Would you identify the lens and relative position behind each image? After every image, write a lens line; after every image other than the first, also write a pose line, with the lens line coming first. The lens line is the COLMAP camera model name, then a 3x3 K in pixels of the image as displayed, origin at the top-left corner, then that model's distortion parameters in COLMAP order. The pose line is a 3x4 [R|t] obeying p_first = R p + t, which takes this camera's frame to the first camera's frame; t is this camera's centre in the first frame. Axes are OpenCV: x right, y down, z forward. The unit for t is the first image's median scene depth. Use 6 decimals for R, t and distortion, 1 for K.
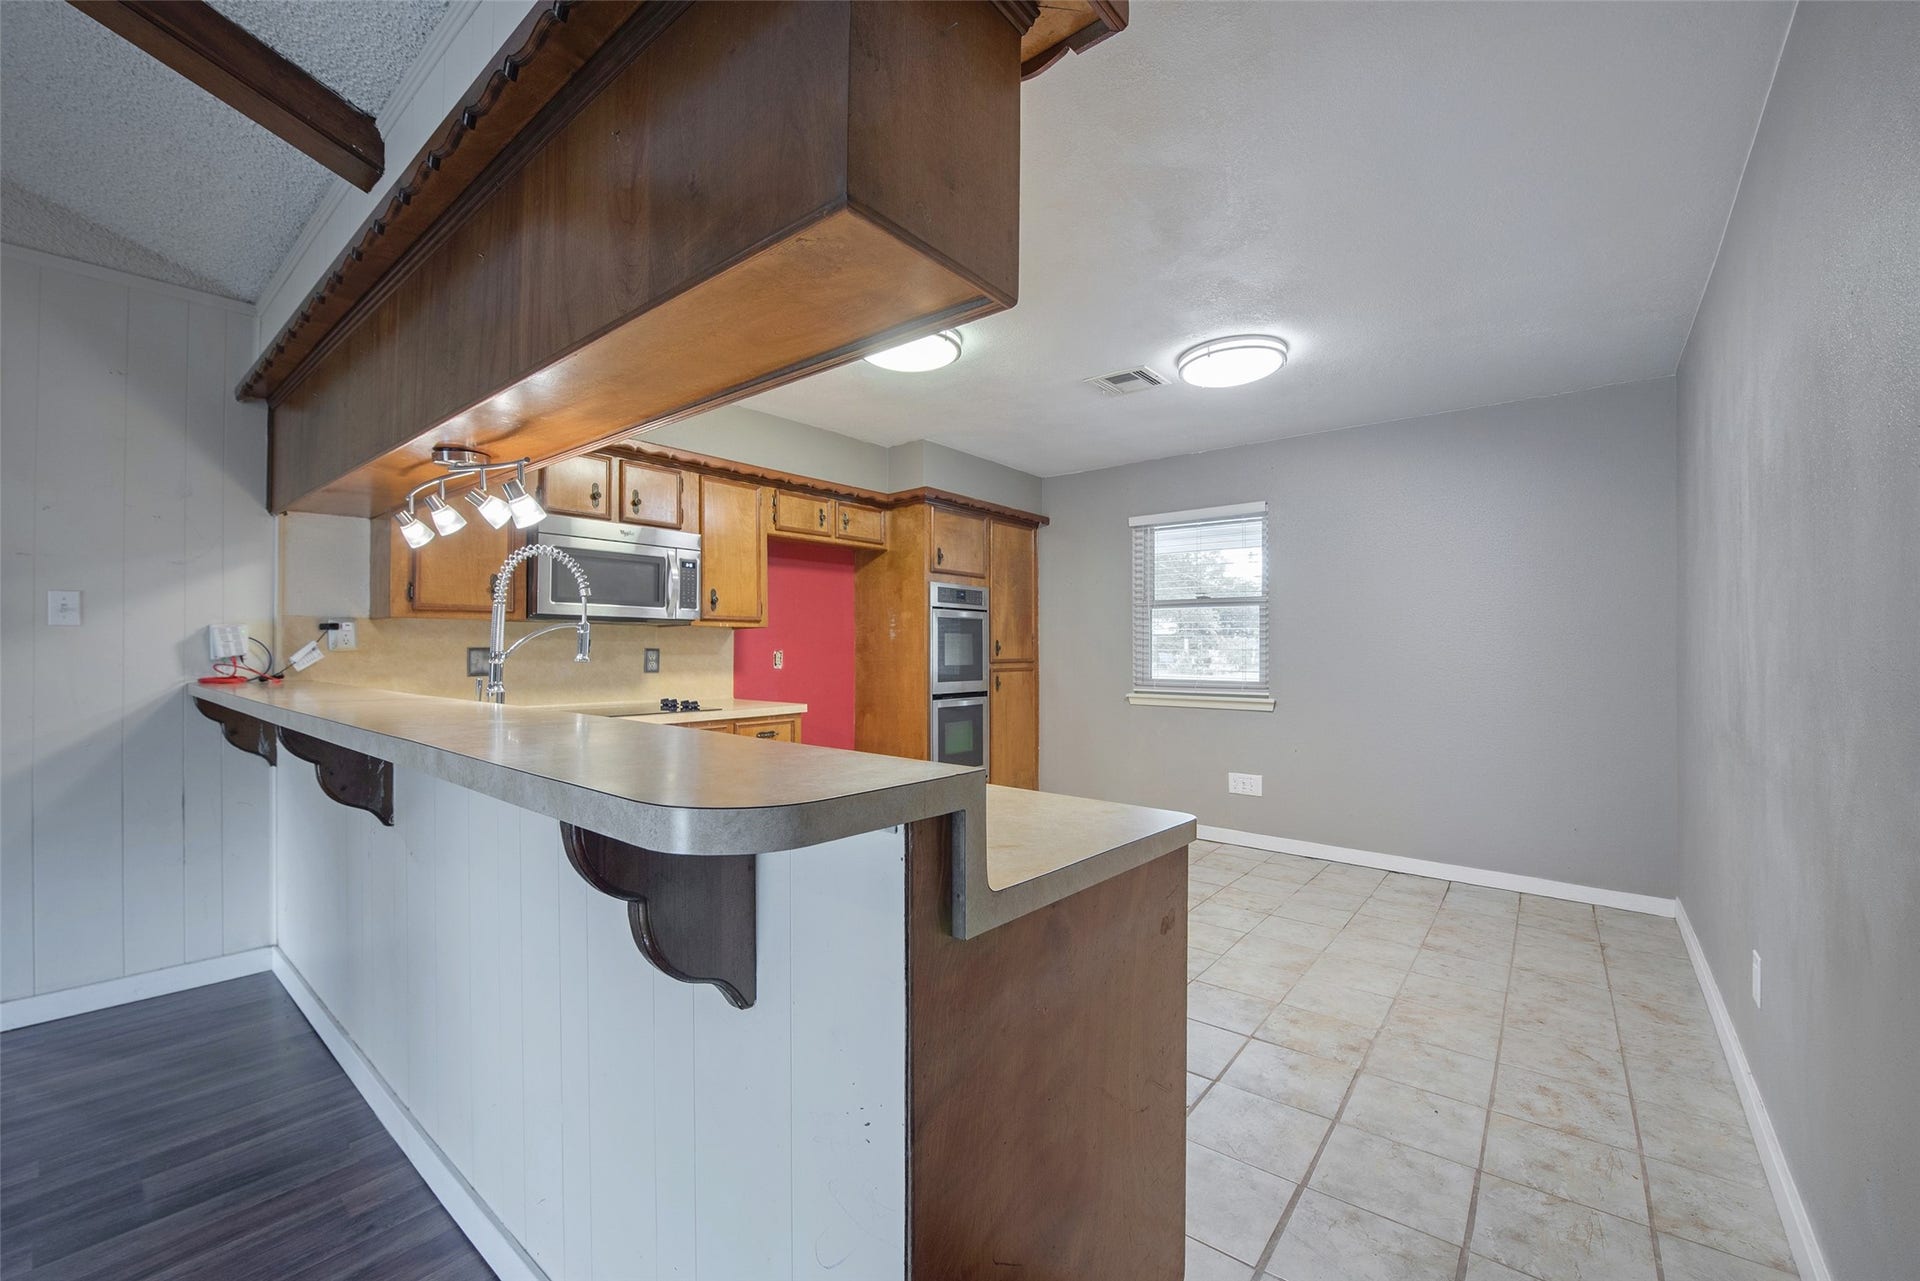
lens RADIAL K [[746.9, 0, 967.4], [0, 746.9, 647.0], [0, 0, 1]] dist [-0.003102, -0.000646]
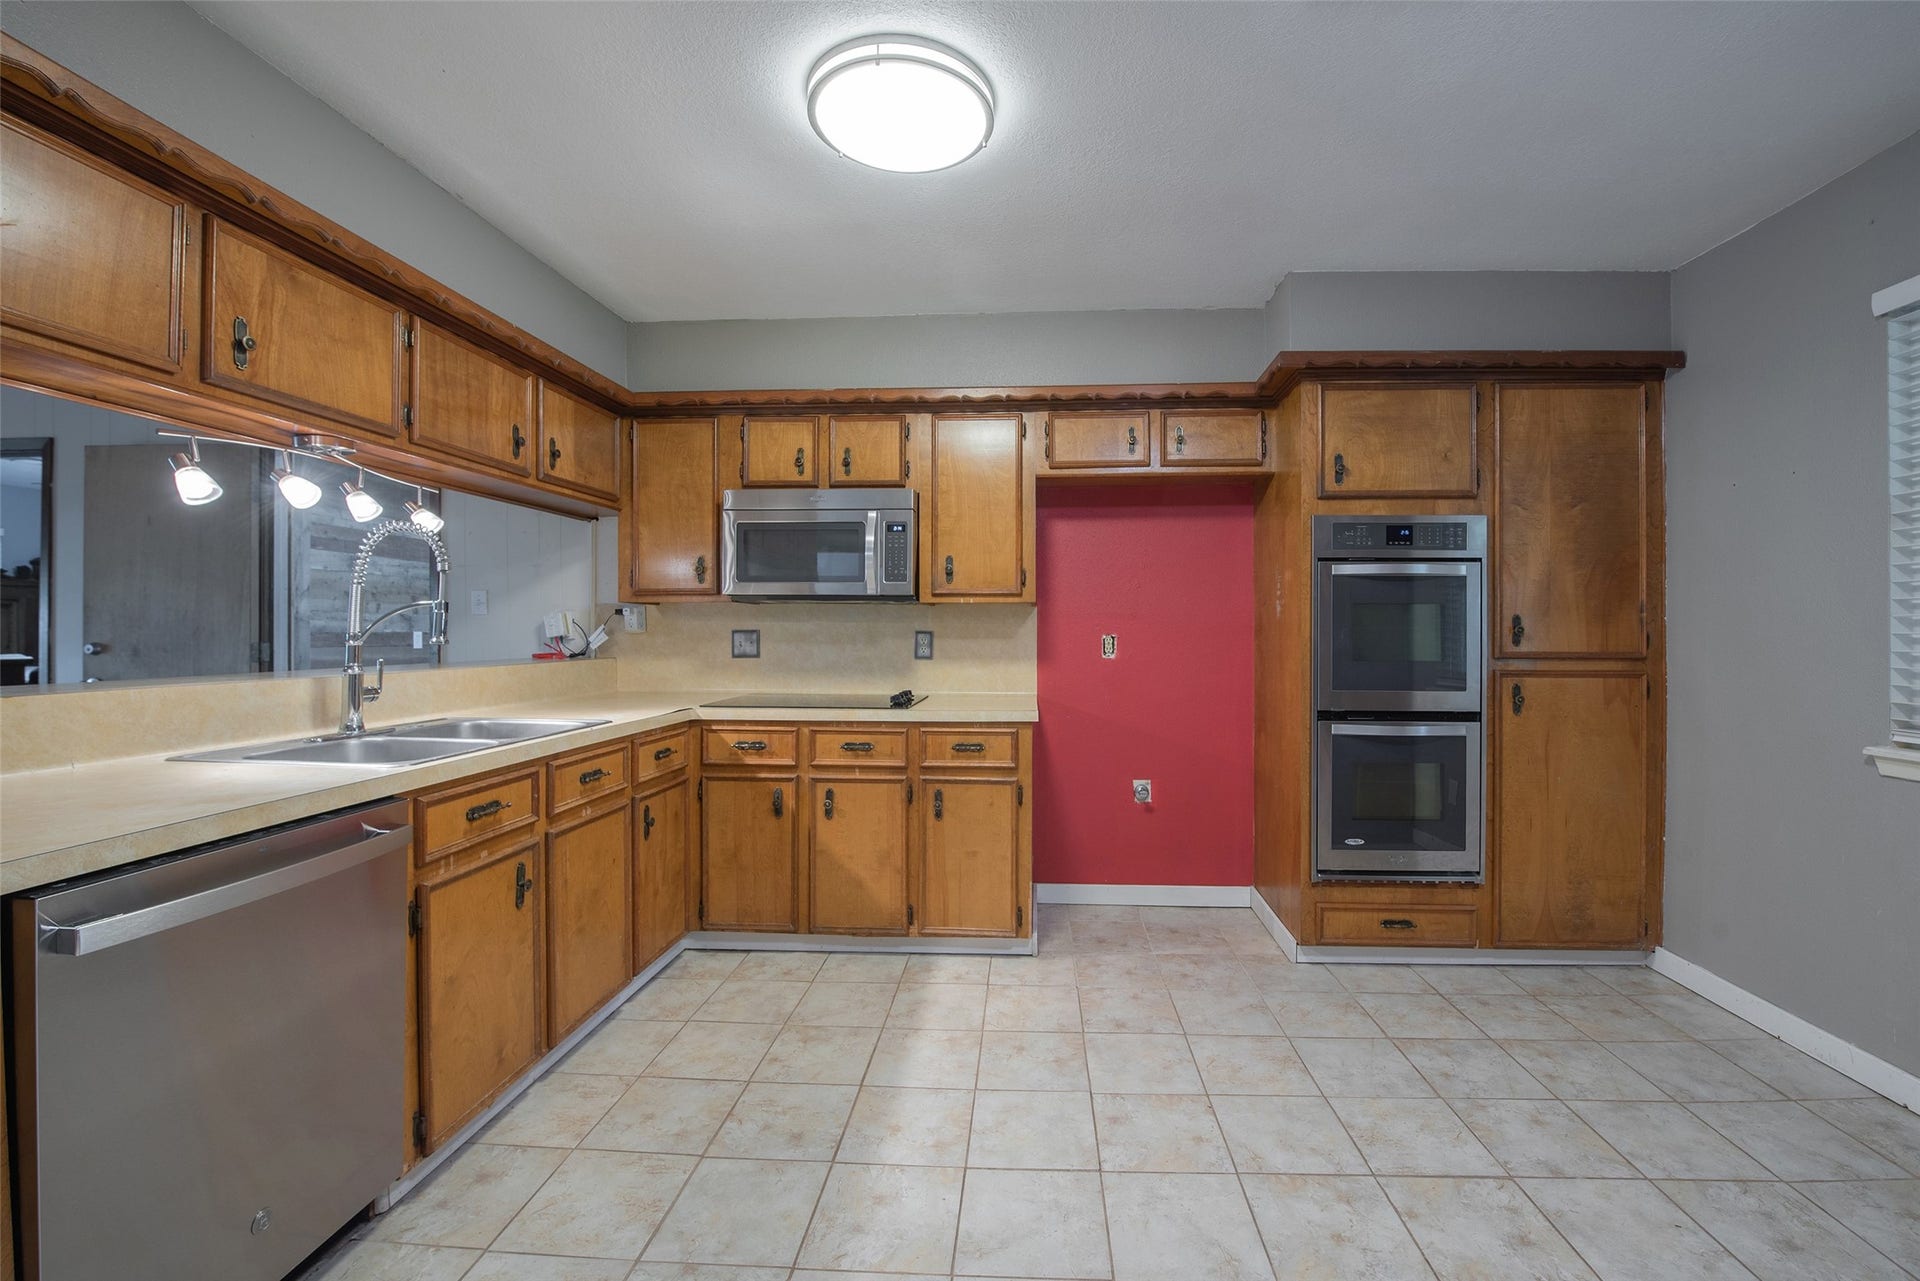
lens RADIAL K [[788.6, 0, 1012.8], [0, 788.6, 632.4], [0, 0, 1]] dist [-0.009556, -0.002762]
pose [[0.601739, 0.000476, -0.798693, 0.326100], [0.001022, 0.999999, 0.001366, 0.002317], [0.798692, -0.001638, 0.601738, 0.490326]]
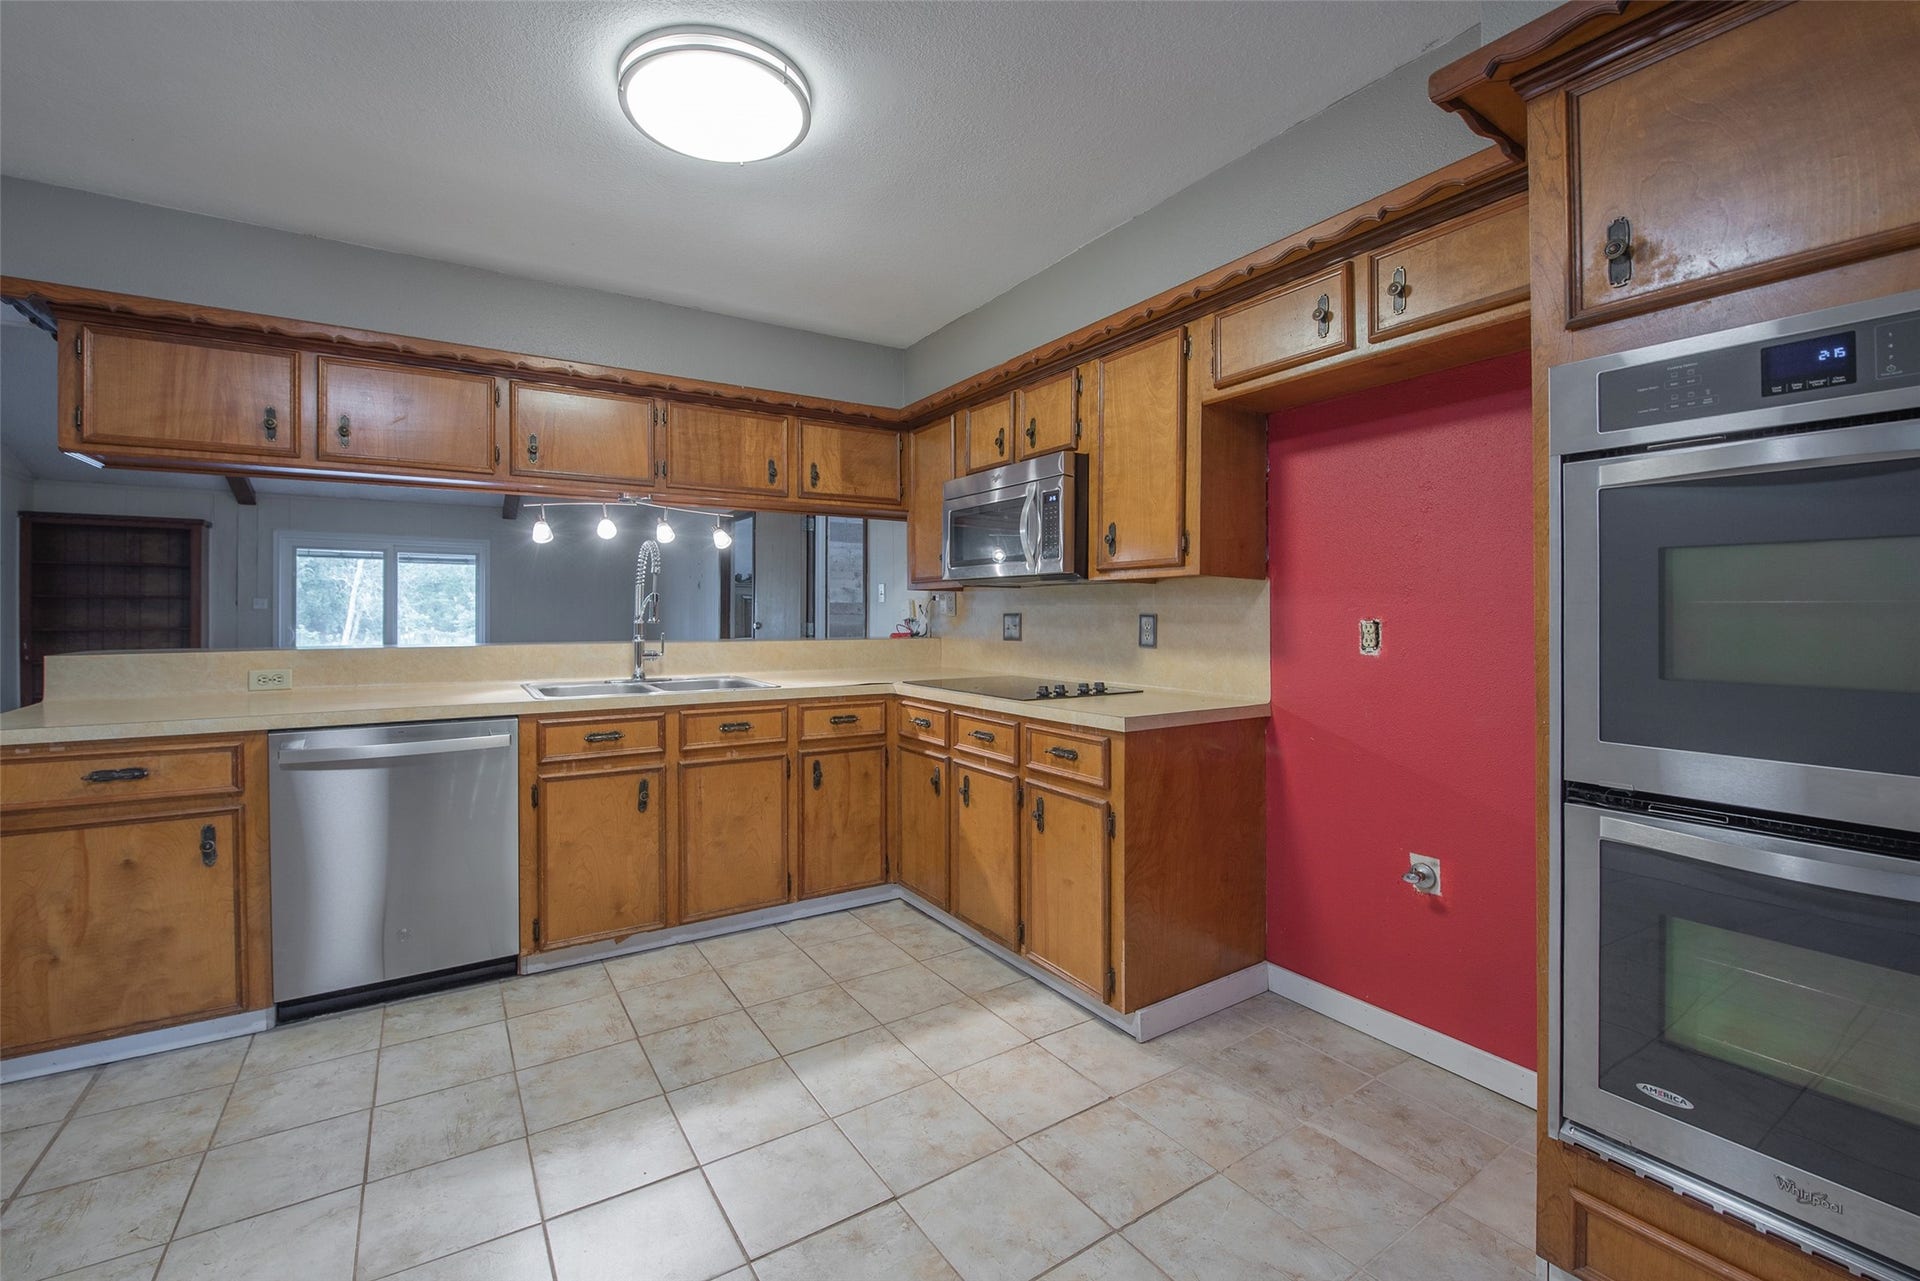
lens RADIAL K [[788.6, 0, 959.8], [0, 788.6, 618.3], [0, 0, 1]] dist [-0.009556, -0.002762]
pose [[-0.307911, 0.002732, -0.951411, 0.320411], [0.001212, 0.999996, 0.002479, 0.003780], [0.951414, -0.000390, -0.307913, 0.965543]]
